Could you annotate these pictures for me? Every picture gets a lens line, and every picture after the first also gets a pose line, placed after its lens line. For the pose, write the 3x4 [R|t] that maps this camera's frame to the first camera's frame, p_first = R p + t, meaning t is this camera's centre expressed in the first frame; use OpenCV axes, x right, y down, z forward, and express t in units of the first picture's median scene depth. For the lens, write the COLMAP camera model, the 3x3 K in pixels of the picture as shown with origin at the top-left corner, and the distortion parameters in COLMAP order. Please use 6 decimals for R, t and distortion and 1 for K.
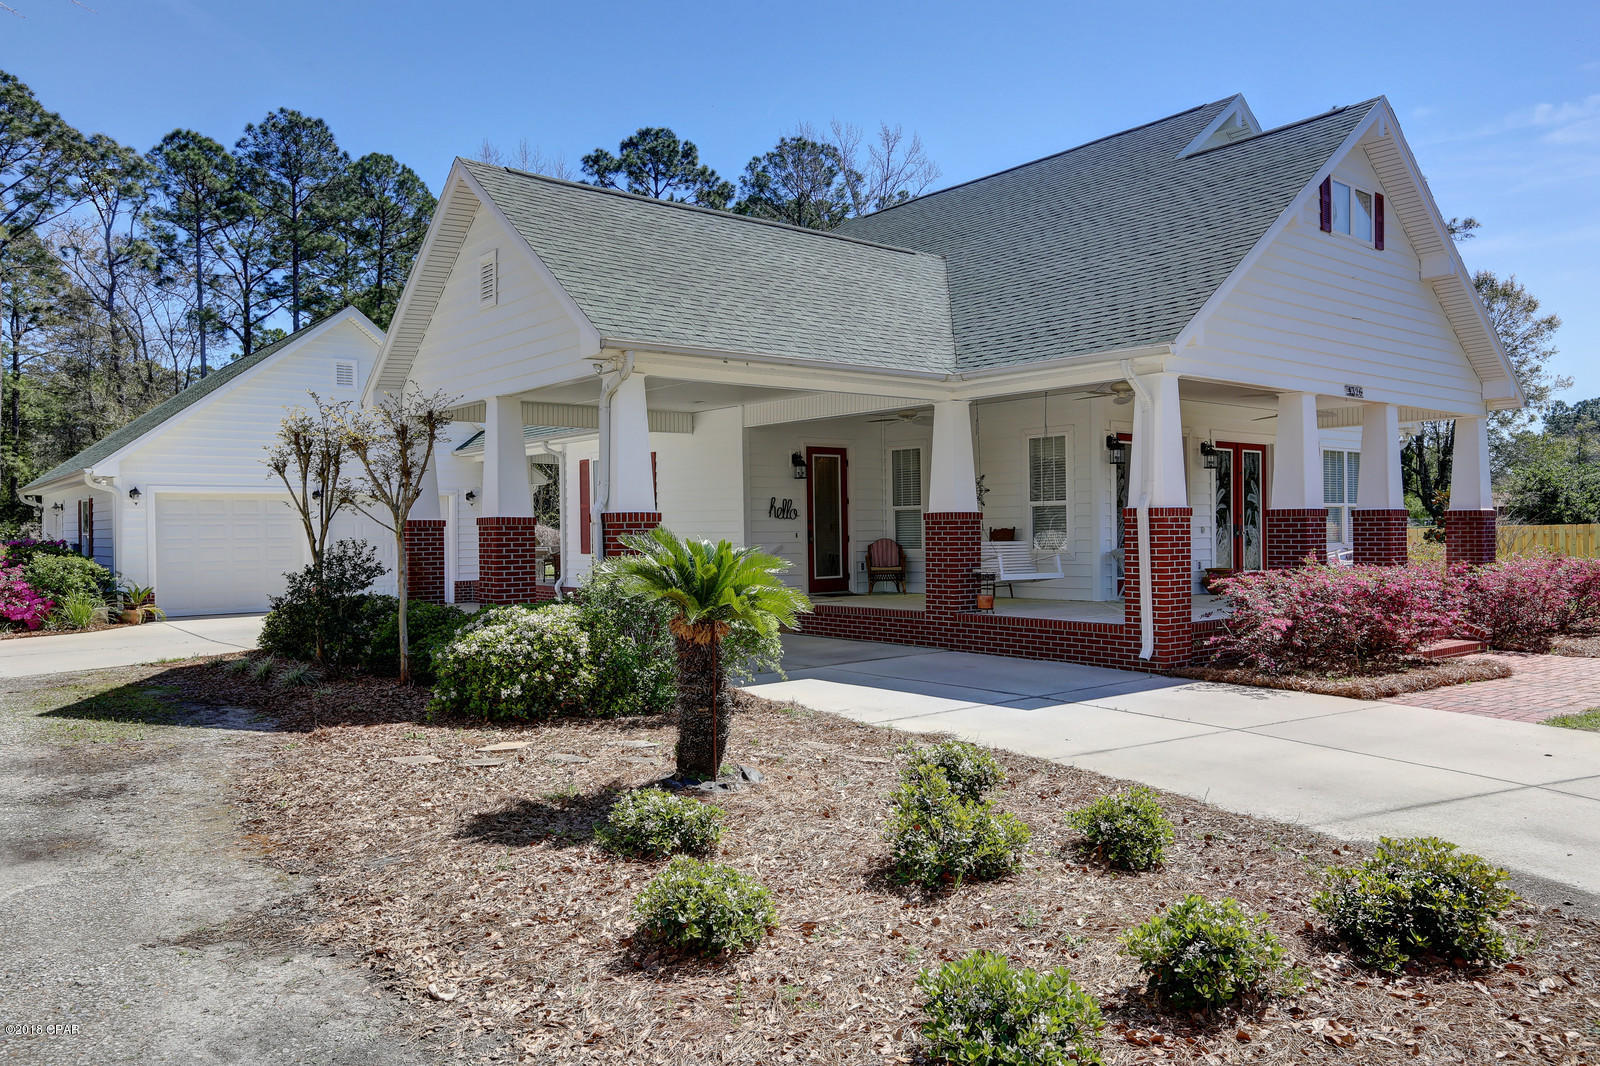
lens RADIAL K [[1176.4, 0, 800.0], [0, 1176.4, 533.0], [0, 0, 1]] dist [0.040758, 0.007807]
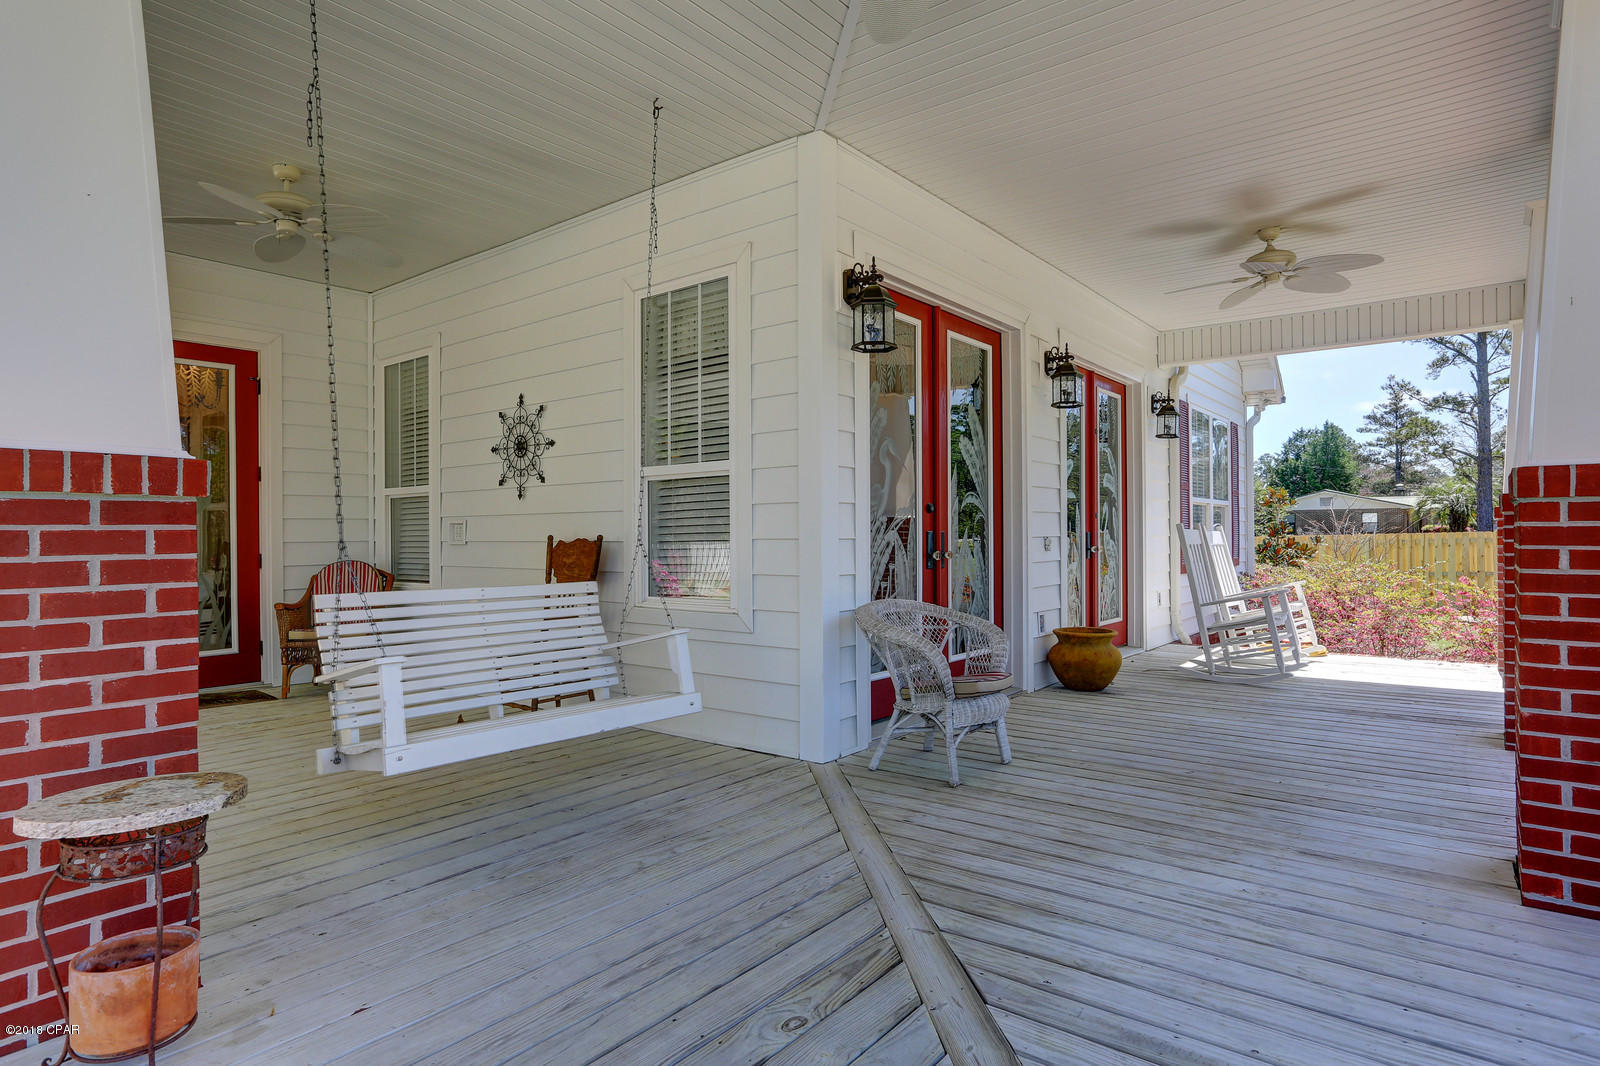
lens RADIAL K [[884.6, 0, 800.0], [0, 884.6, 533.0], [0, 0, 1]] dist [0.000698, 0.000072]
pose [[0.977236, 0.003412, 0.212129, 0.171443], [-0.002004, 0.999975, -0.006851, -0.004140], [-0.212147, 0.006270, 0.977218, 0.666640]]
